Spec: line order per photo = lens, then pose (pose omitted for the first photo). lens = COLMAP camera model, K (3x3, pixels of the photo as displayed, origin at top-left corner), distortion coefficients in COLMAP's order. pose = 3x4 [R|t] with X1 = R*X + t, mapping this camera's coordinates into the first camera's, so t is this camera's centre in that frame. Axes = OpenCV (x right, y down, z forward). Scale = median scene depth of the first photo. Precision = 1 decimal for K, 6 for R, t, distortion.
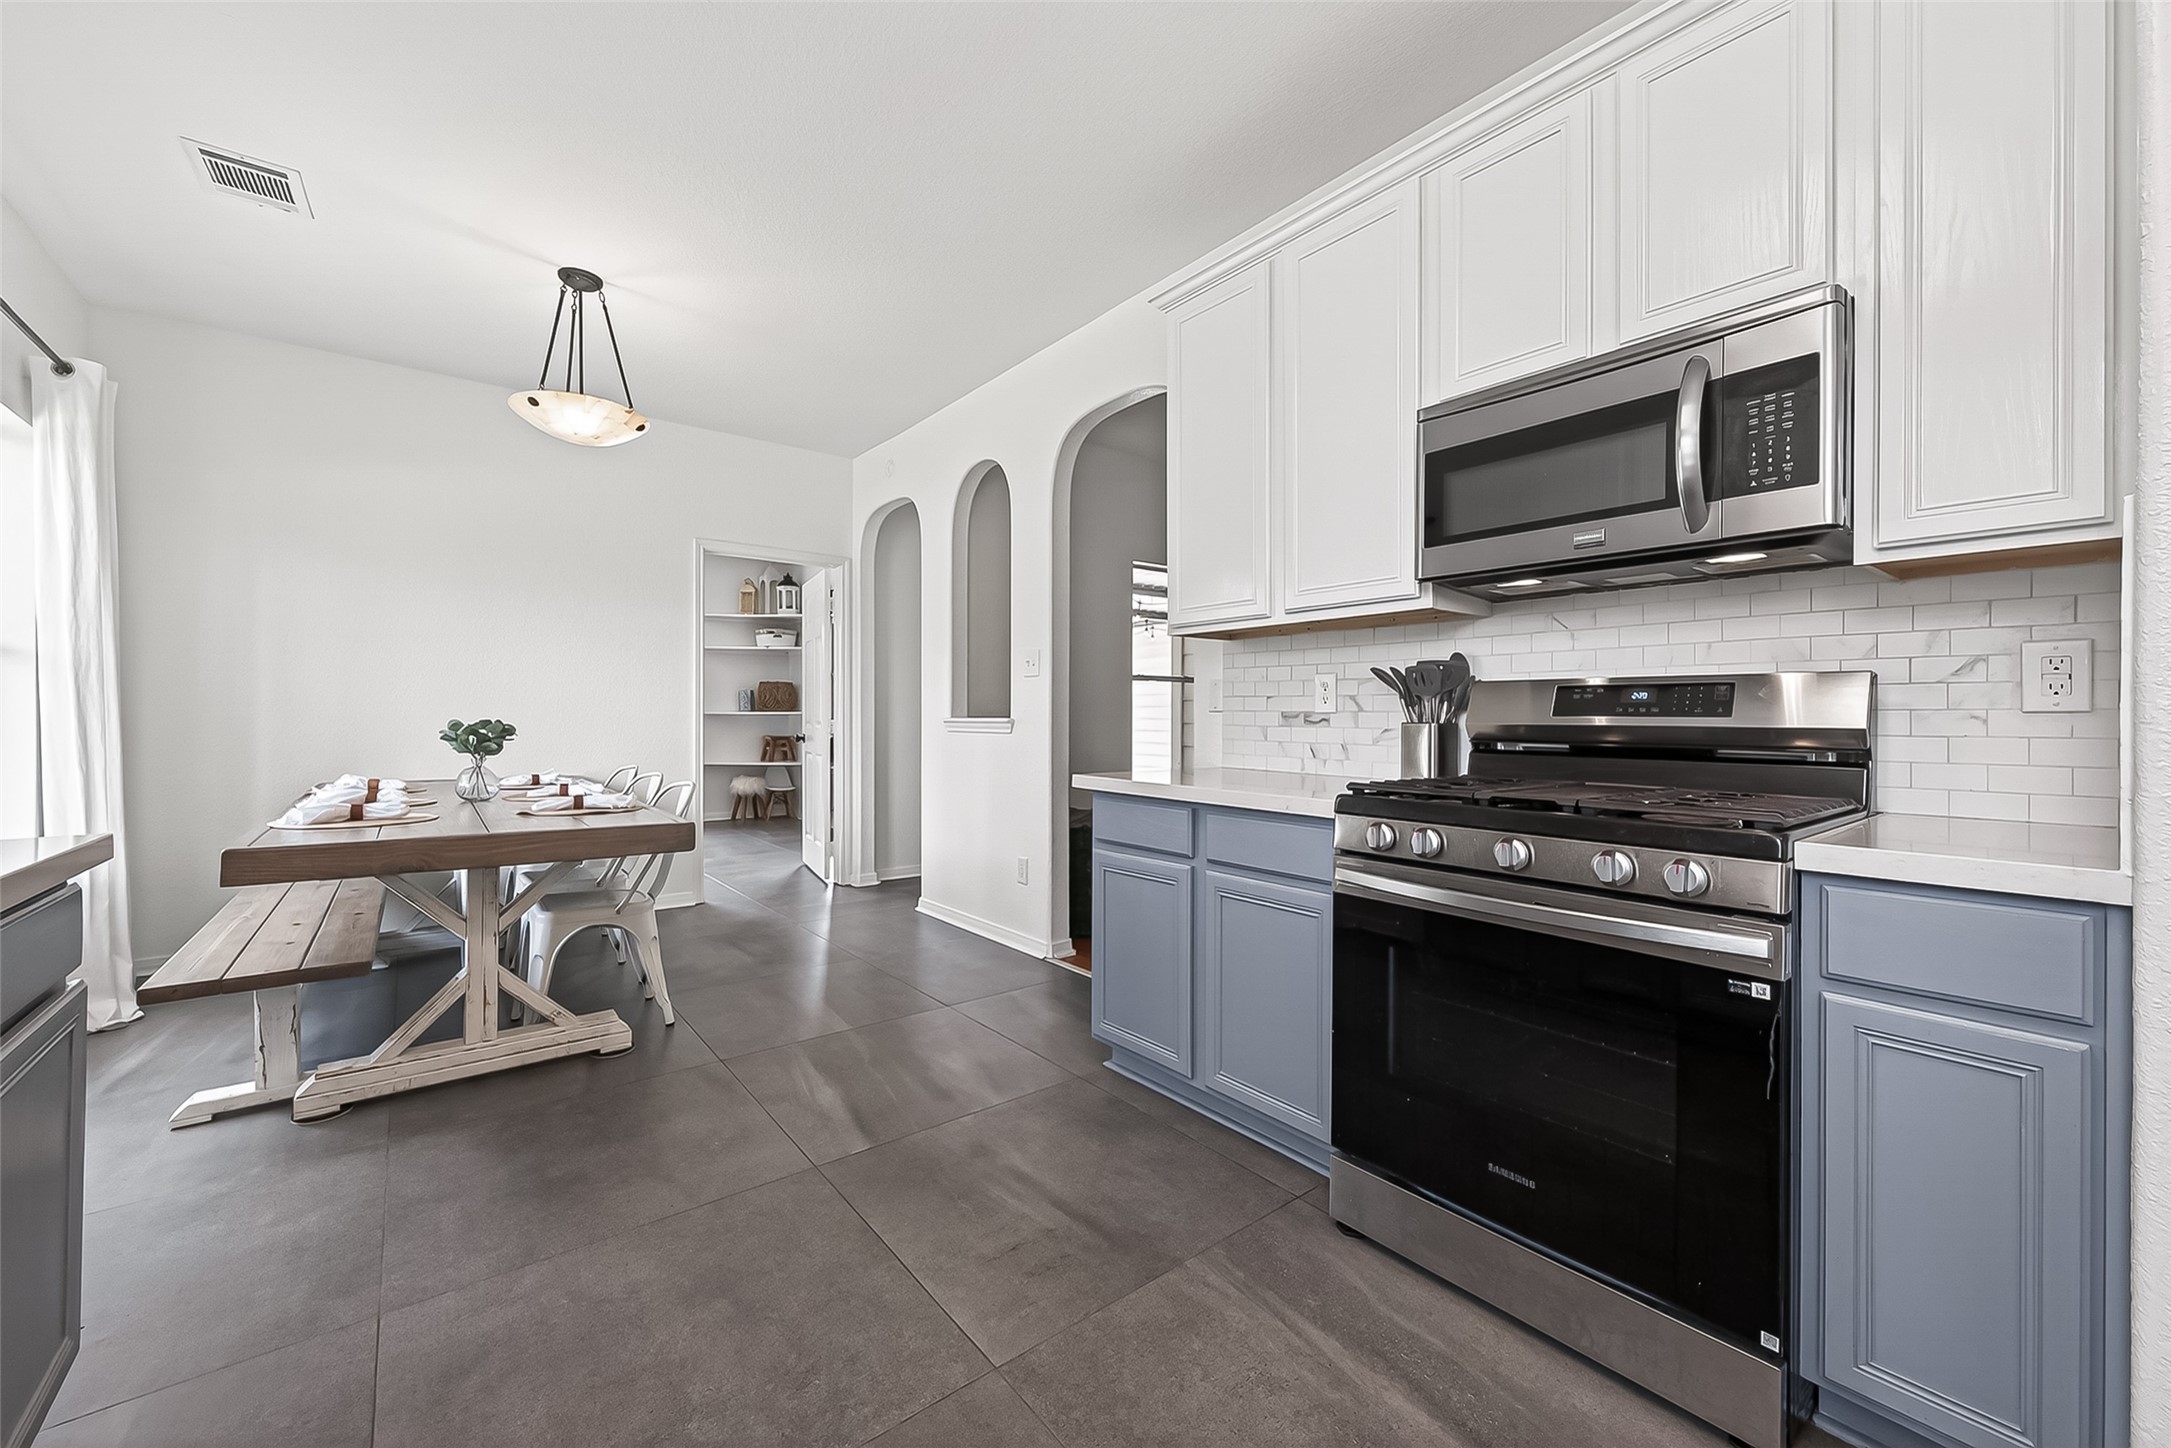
lens RADIAL K [[856.1, 0, 1092.5], [0, 856.1, 721.7], [0, 0, 1]] dist [0.001294, 0.000132]
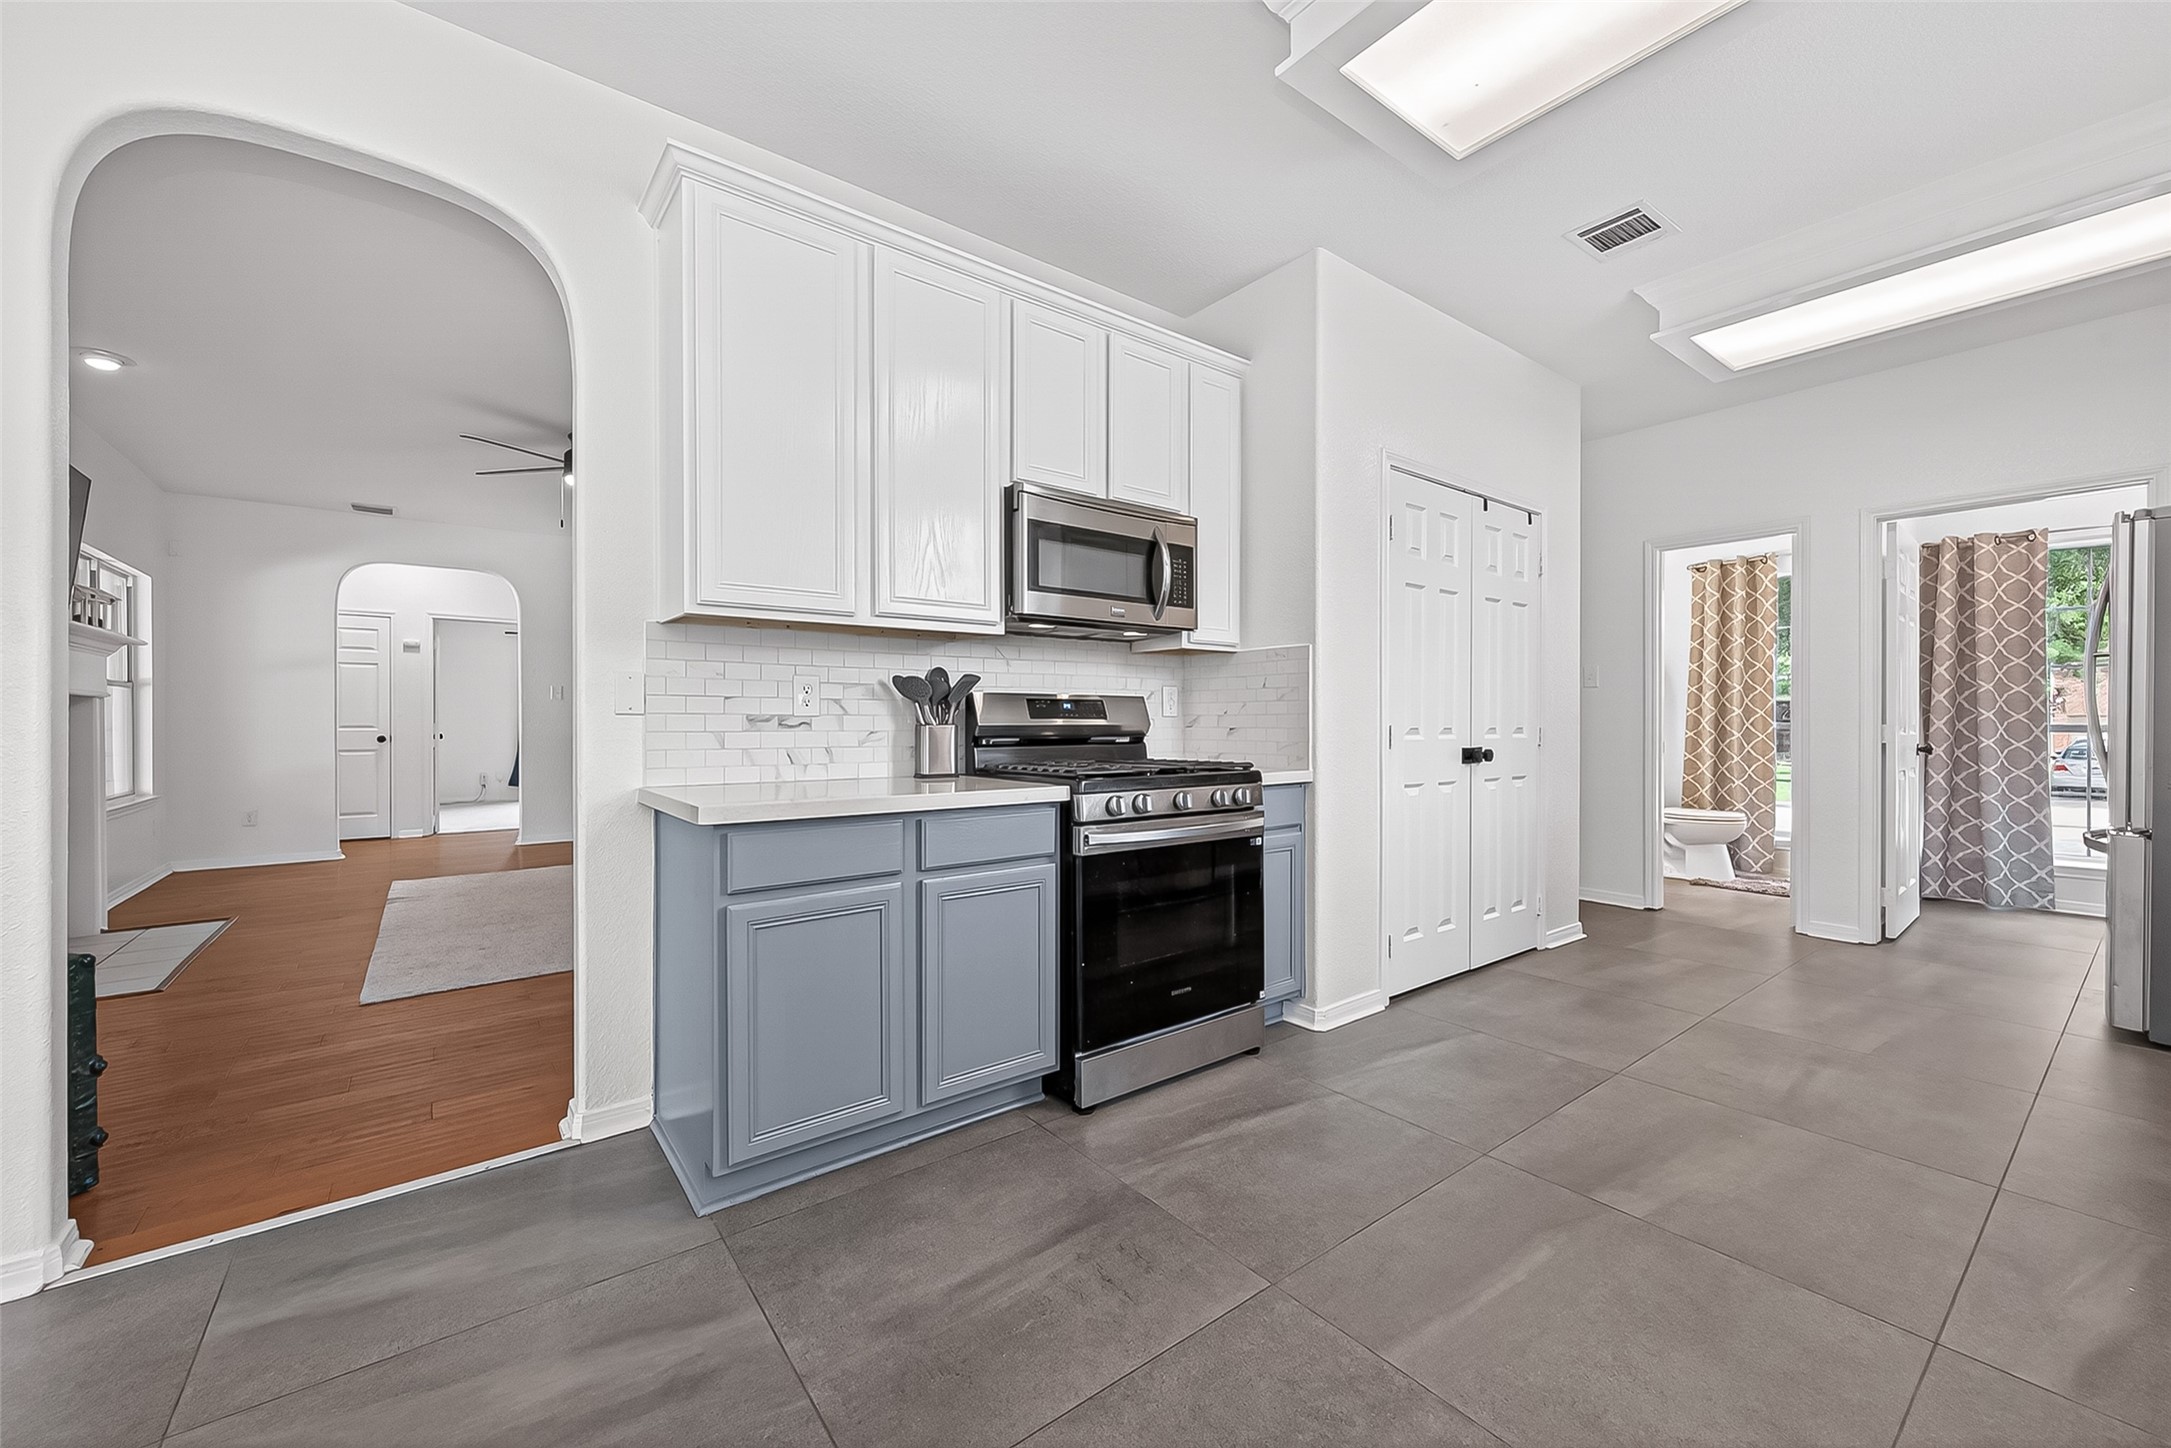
lens RADIAL K [[856.1, 0, 1092.5], [0, 856.1, 721.7], [0, 0, 1]] dist [0.001294, 0.000132]
pose [[0.003415, -0.008097, 0.999961, -0.840676], [0.007371, 0.999940, 0.008072, -0.011543], [-0.999967, 0.007343, 0.003475, 0.818515]]
